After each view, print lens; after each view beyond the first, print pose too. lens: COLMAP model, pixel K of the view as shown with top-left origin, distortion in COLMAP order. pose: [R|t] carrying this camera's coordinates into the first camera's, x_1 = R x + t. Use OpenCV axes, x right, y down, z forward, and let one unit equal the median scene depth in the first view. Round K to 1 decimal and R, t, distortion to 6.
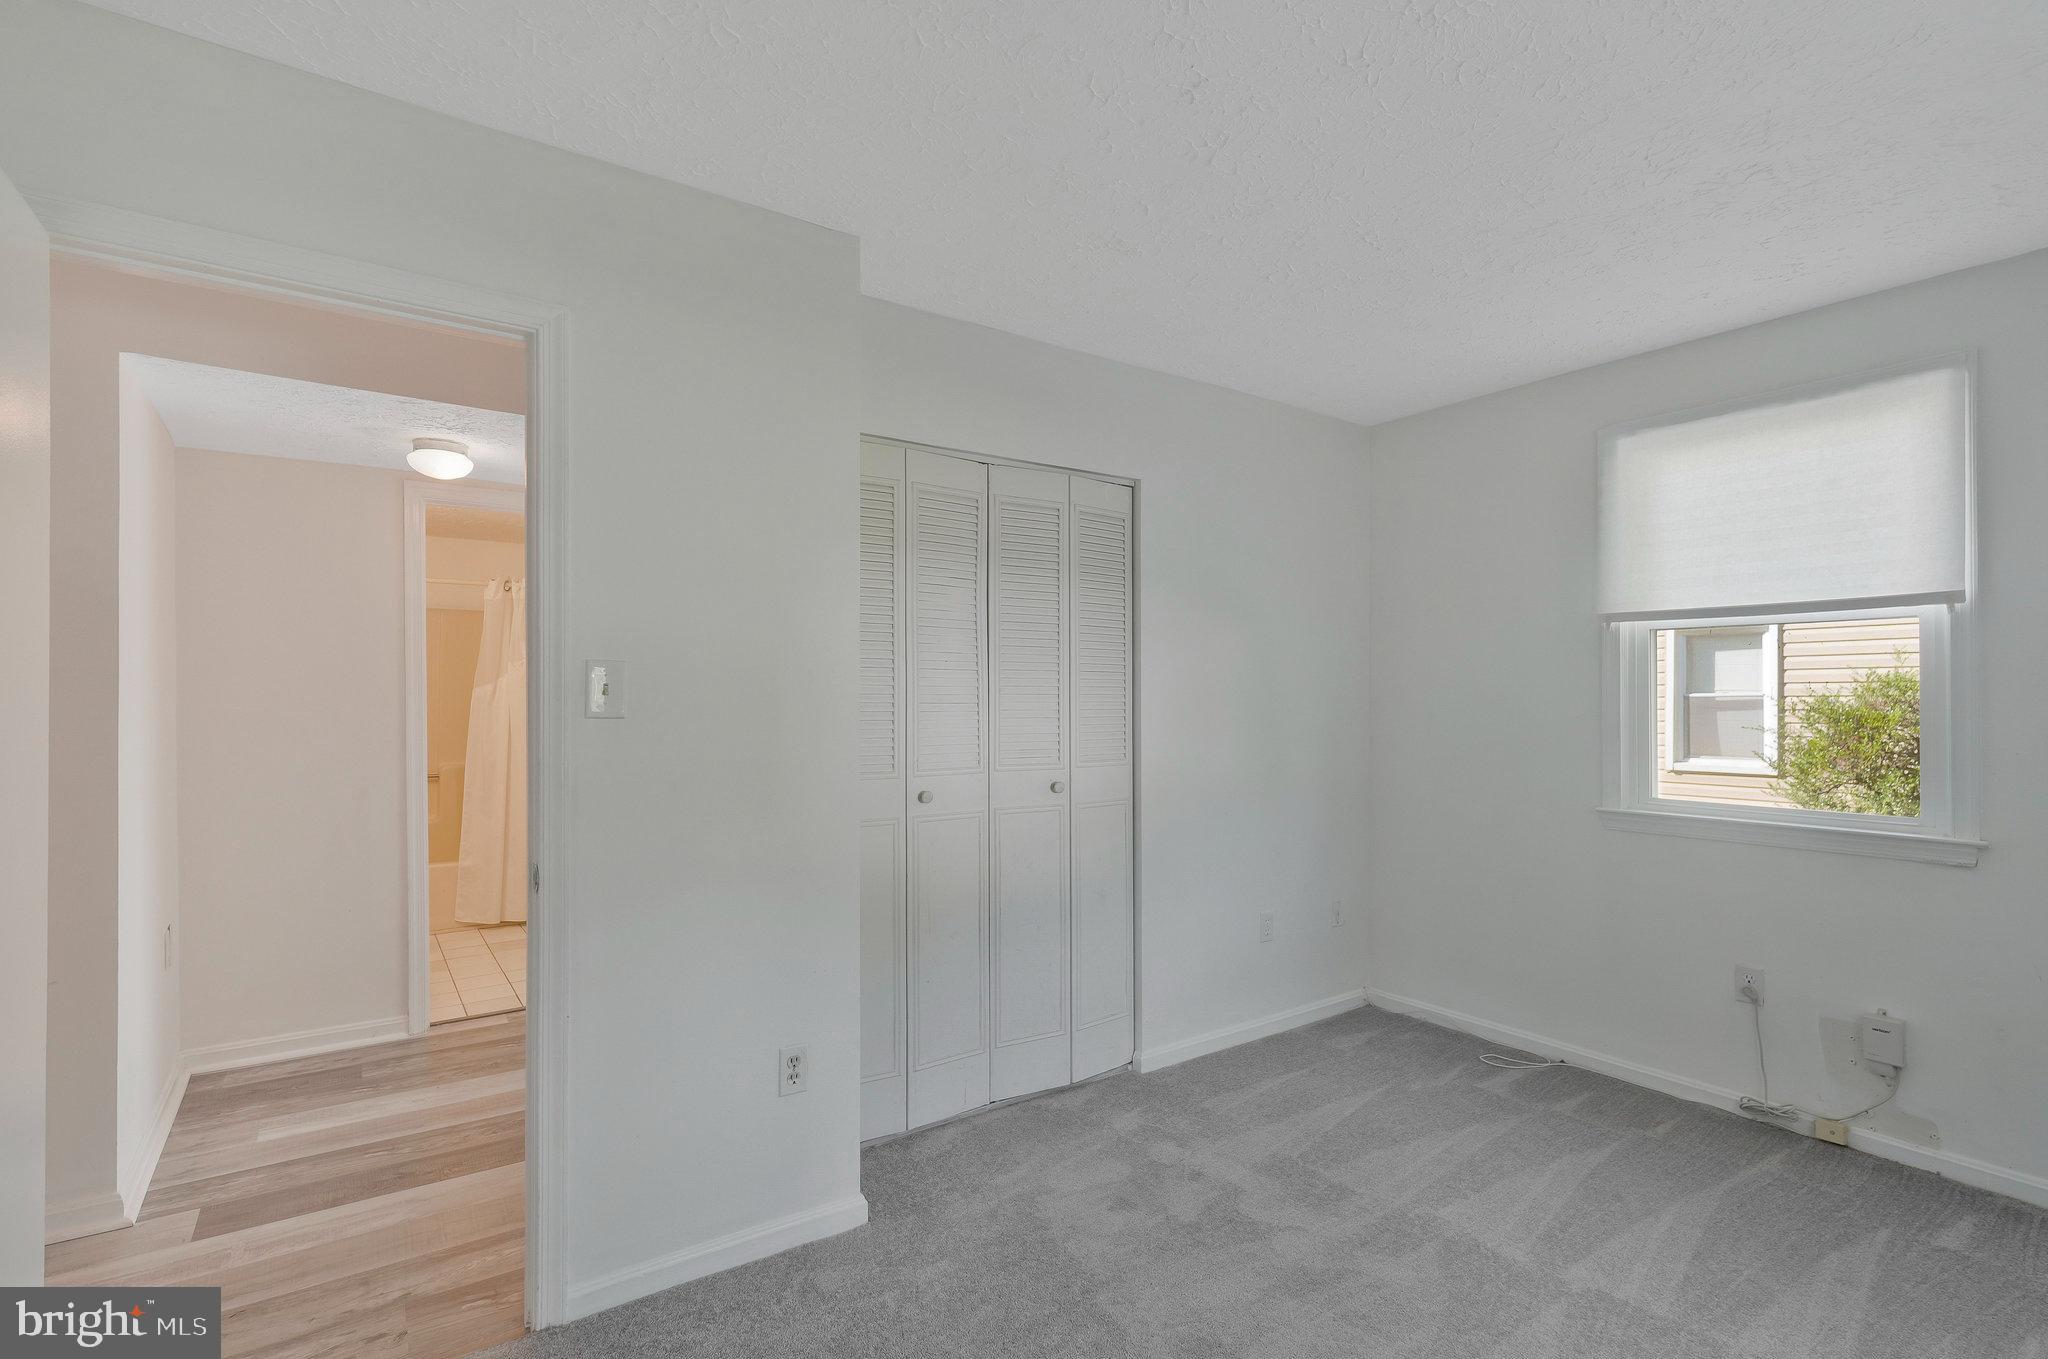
lens RADIAL K [[988.6, 0, 1018.5], [0, 988.6, 697.4], [0, 0, 1]] dist [0.001628, 0.000474]
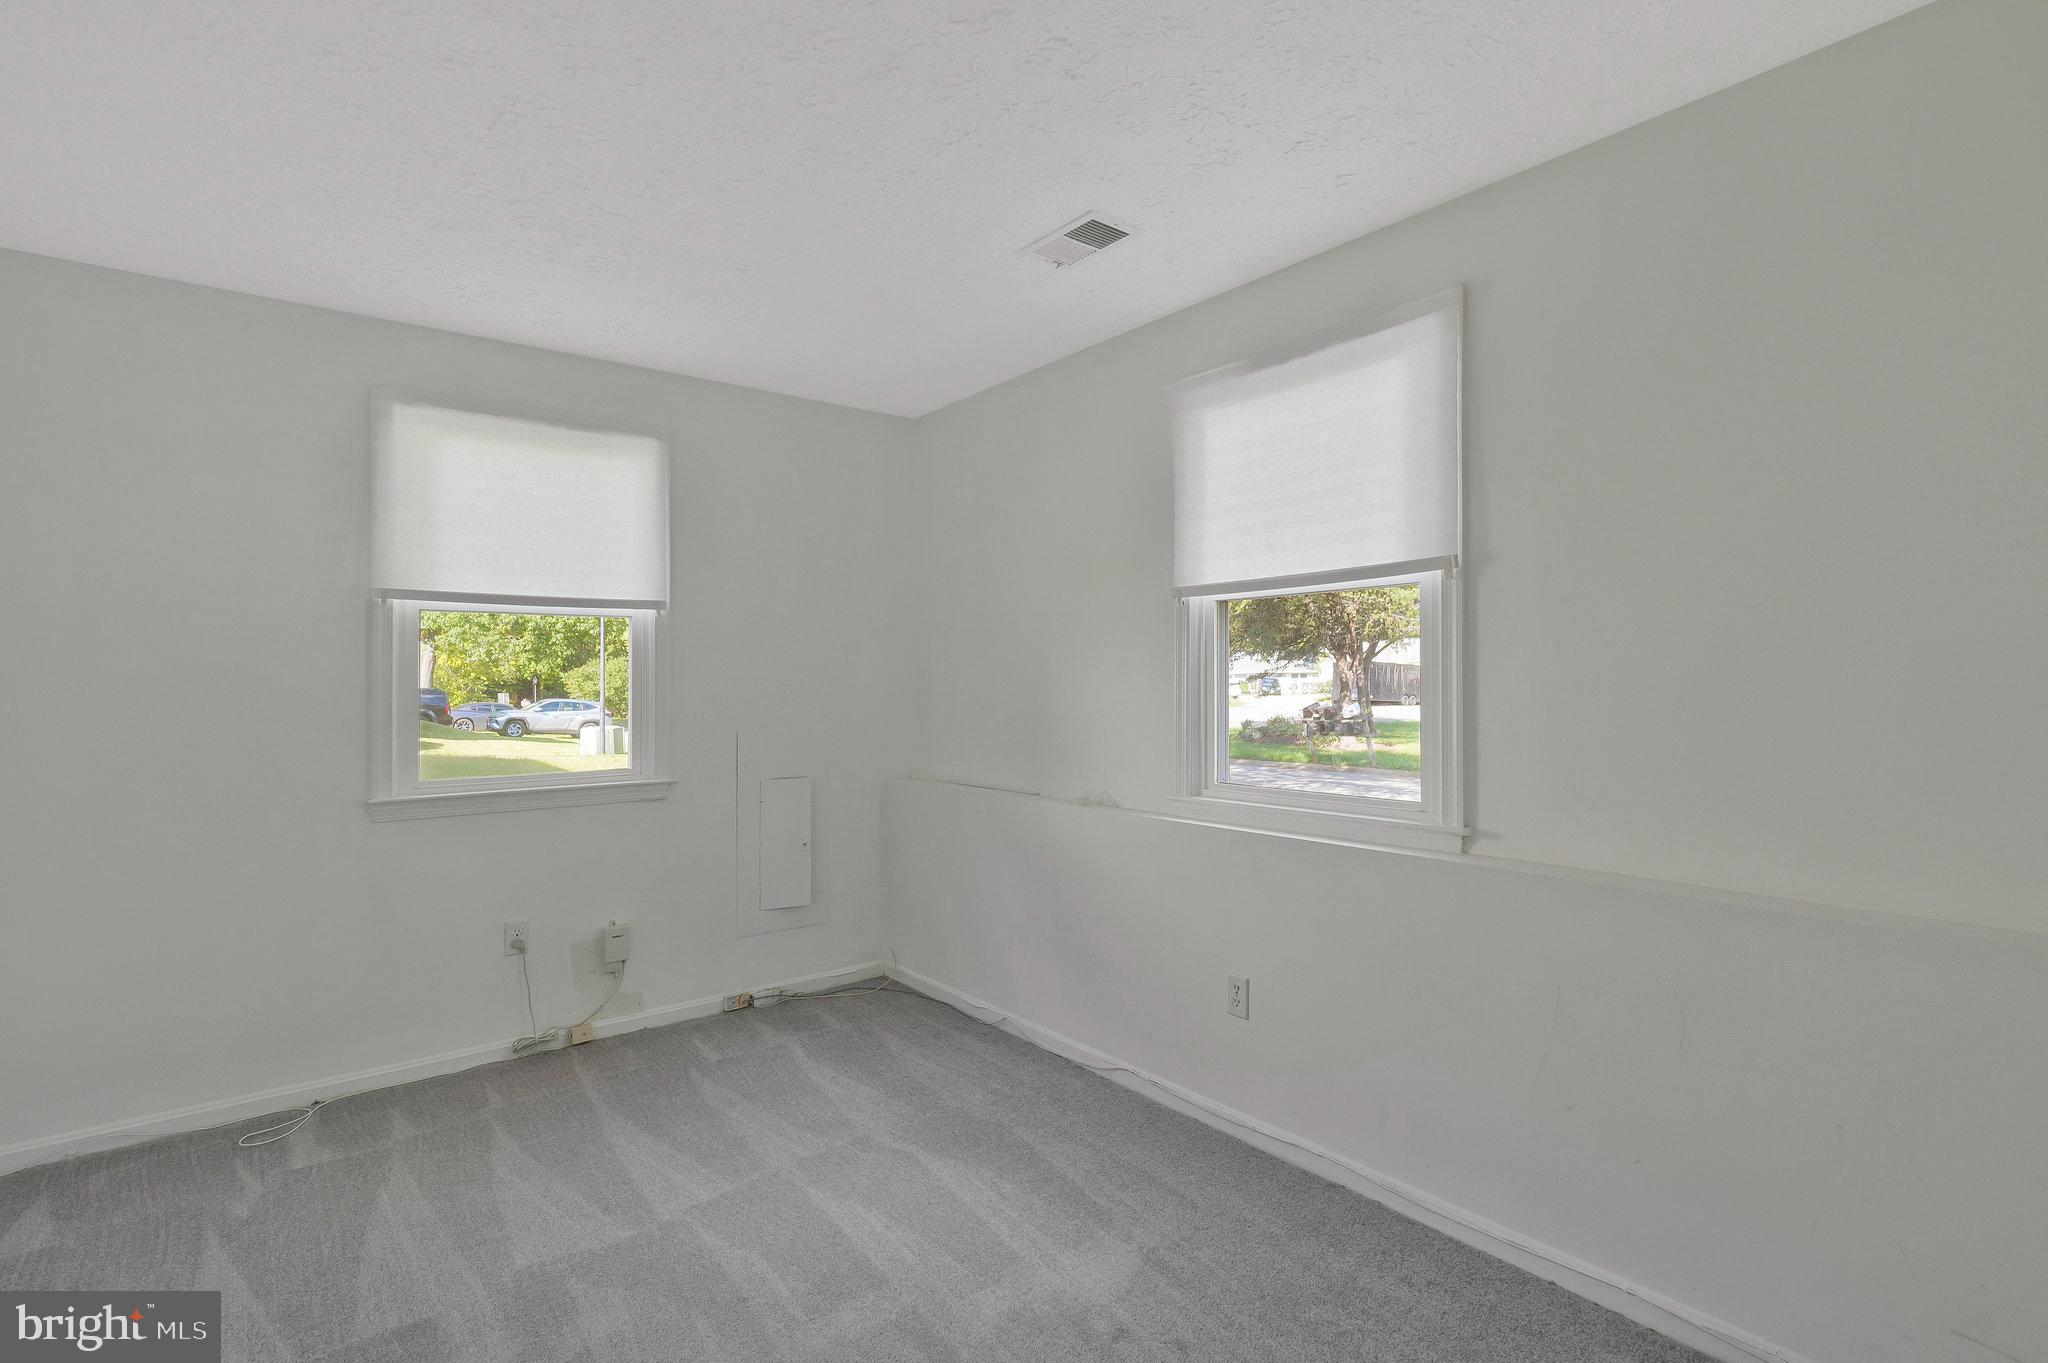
lens RADIAL K [[966.4, 0, 1024.0], [0, 966.4, 681.5], [0, 0, 1]] dist [-0.003800, -0.000940]
pose [[-0.075289, -0.000585, 0.997162, -0.388440], [0.008138, 0.999966, 0.001201, 0.006975], [-0.997129, 0.008205, -0.075282, 0.520690]]
